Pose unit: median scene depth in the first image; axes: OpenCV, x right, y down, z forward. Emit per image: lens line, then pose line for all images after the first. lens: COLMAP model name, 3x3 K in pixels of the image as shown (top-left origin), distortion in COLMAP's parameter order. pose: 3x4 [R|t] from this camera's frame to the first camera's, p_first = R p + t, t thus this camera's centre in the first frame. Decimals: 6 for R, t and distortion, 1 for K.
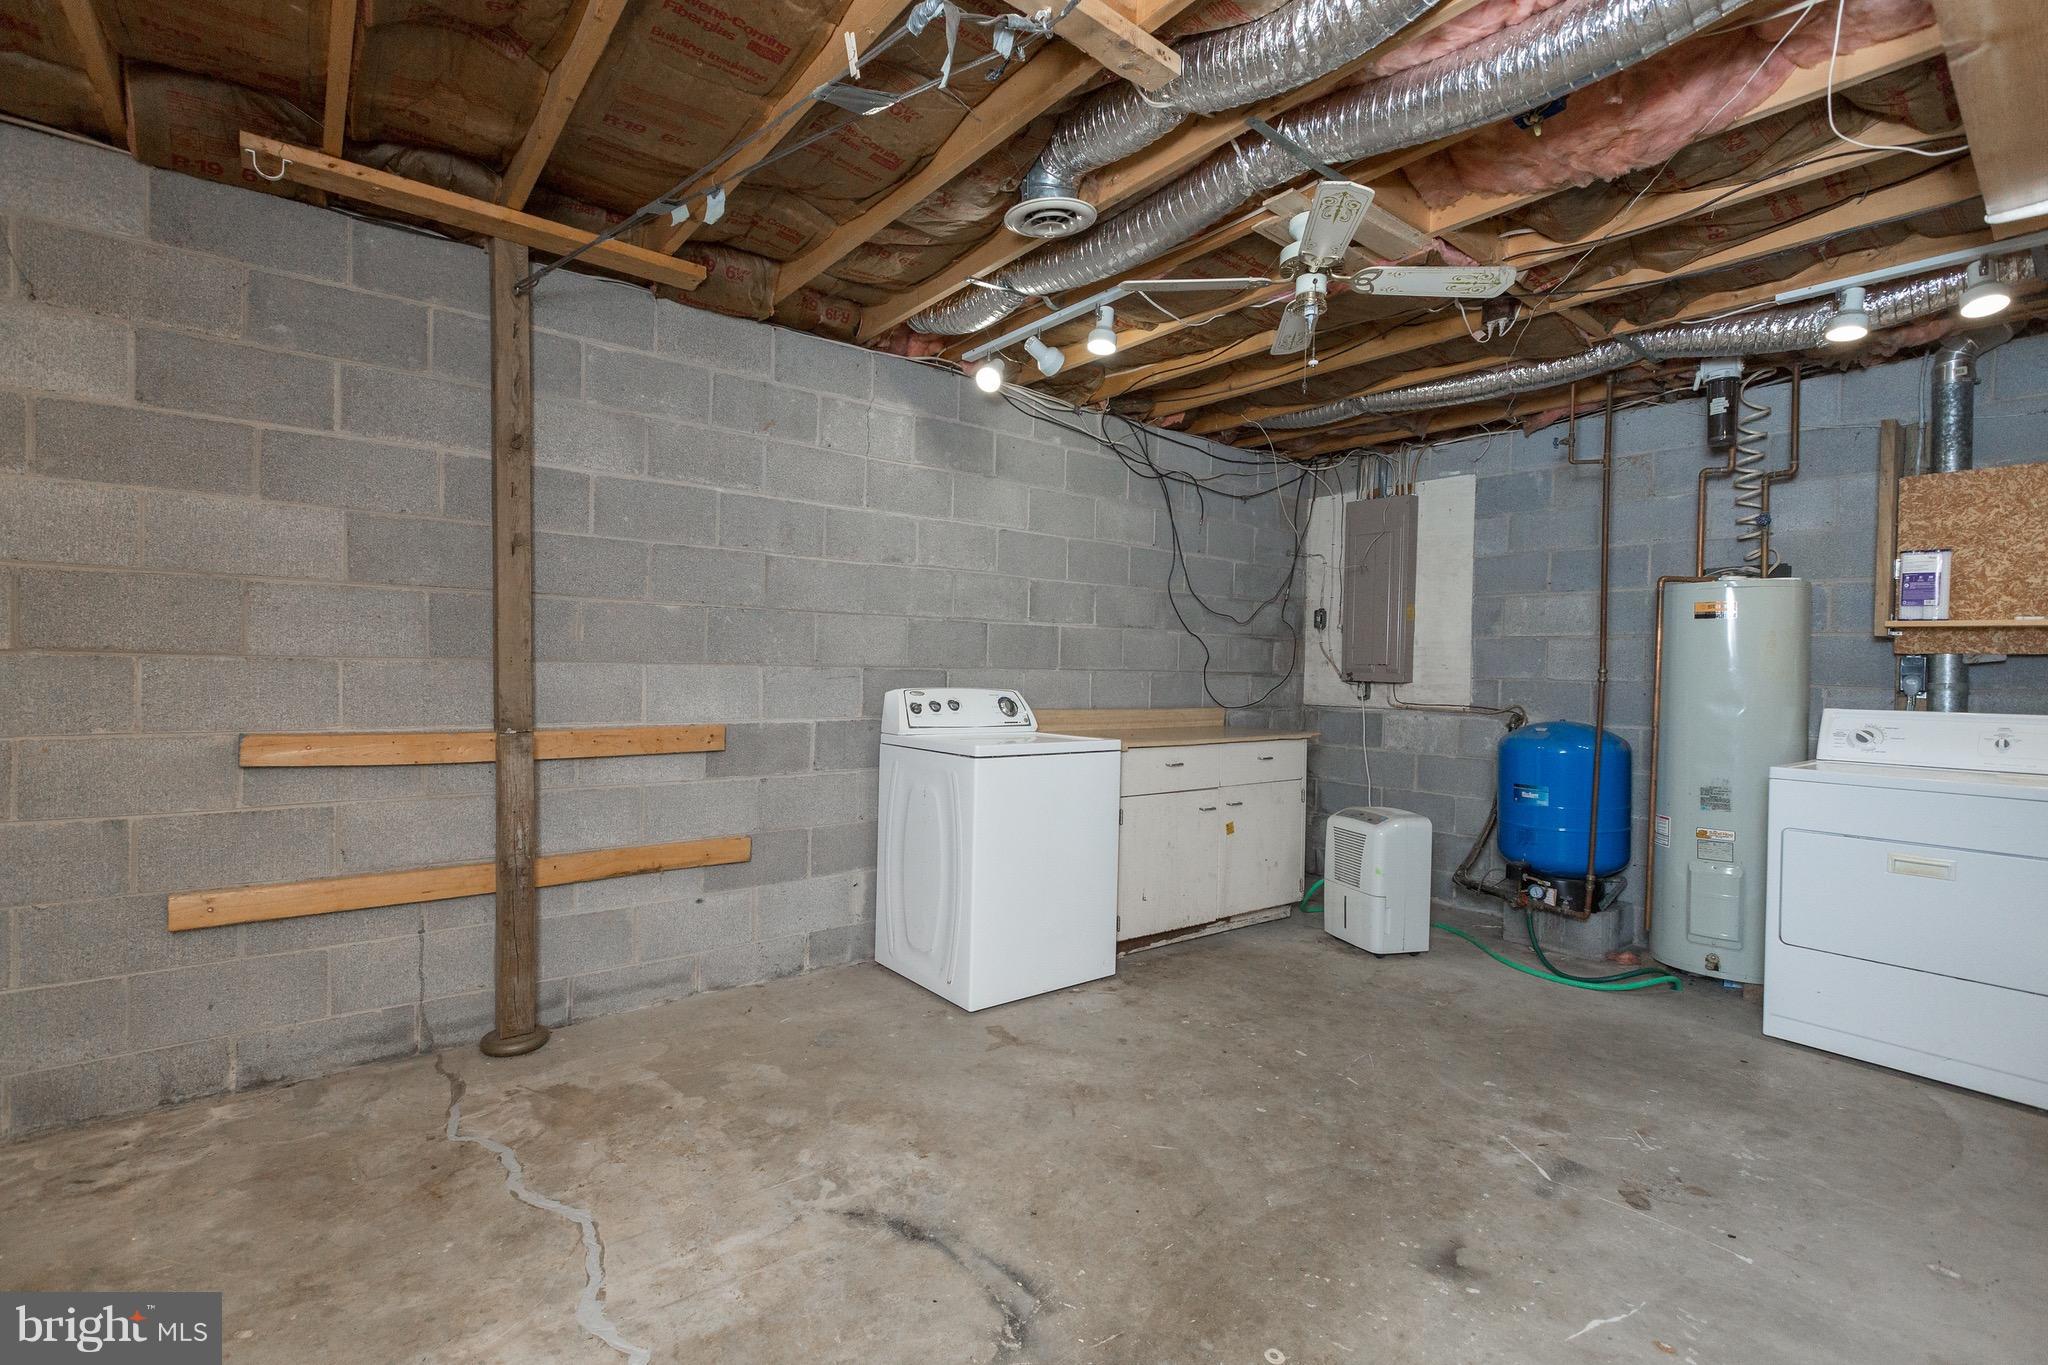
lens RADIAL K [[909.5, 0, 1017.3], [0, 909.5, 689.5], [0, 0, 1]] dist [0.001262, 0.000131]
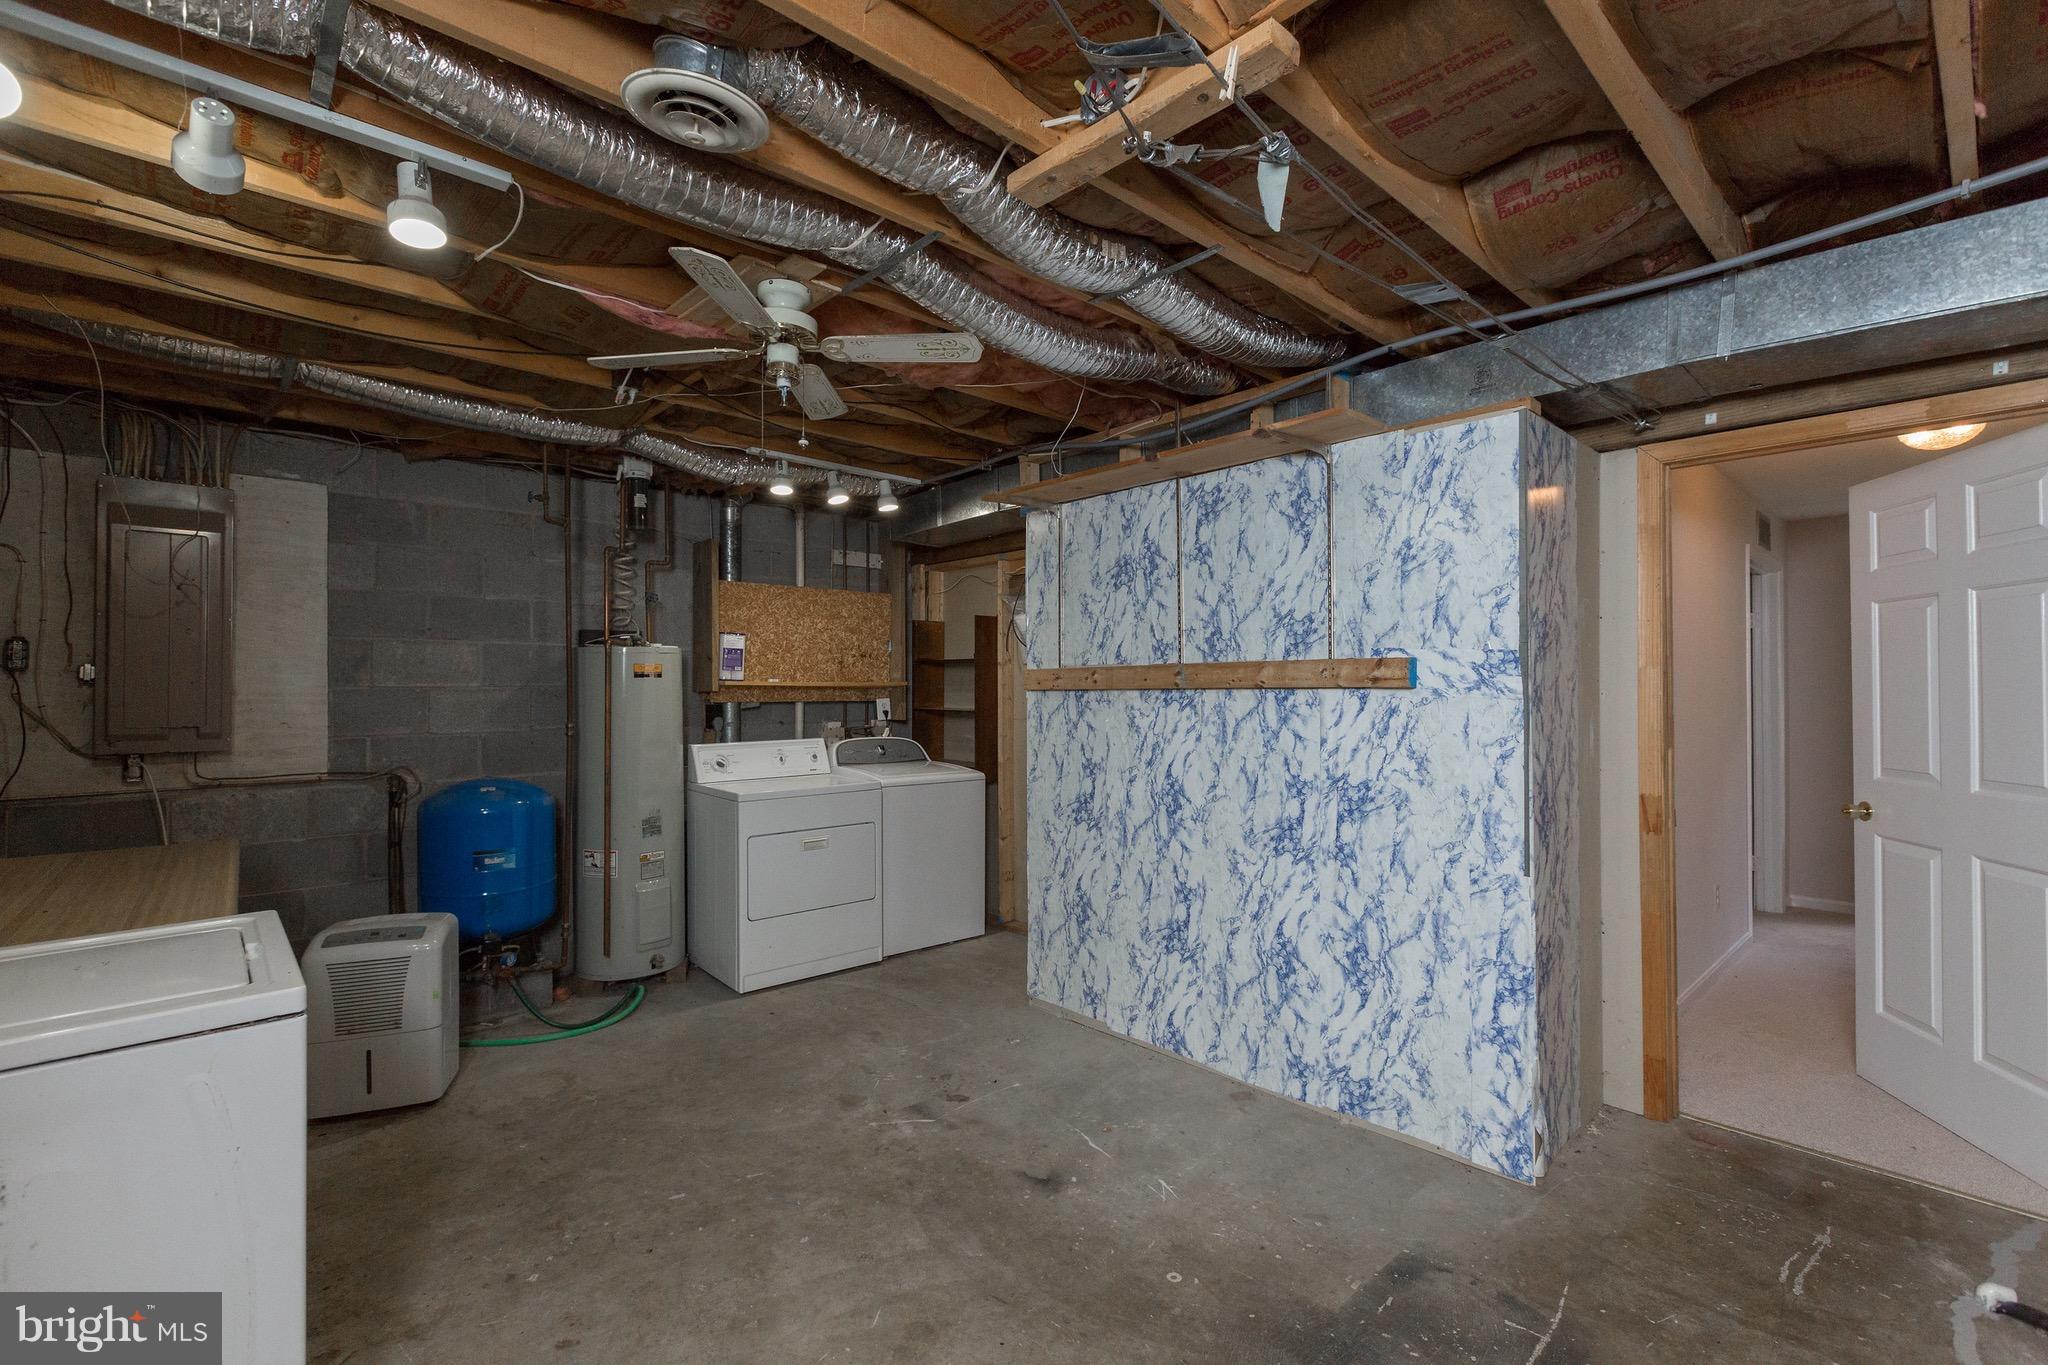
lens RADIAL K [[909.5, 0, 1017.3], [0, 909.5, 689.5], [0, 0, 1]] dist [0.001262, 0.000131]
pose [[-0.079086, -0.023348, 0.996594, -0.504199], [0.025332, 0.999356, 0.025422, -0.086468], [-0.996546, 0.027256, -0.078444, 0.650675]]
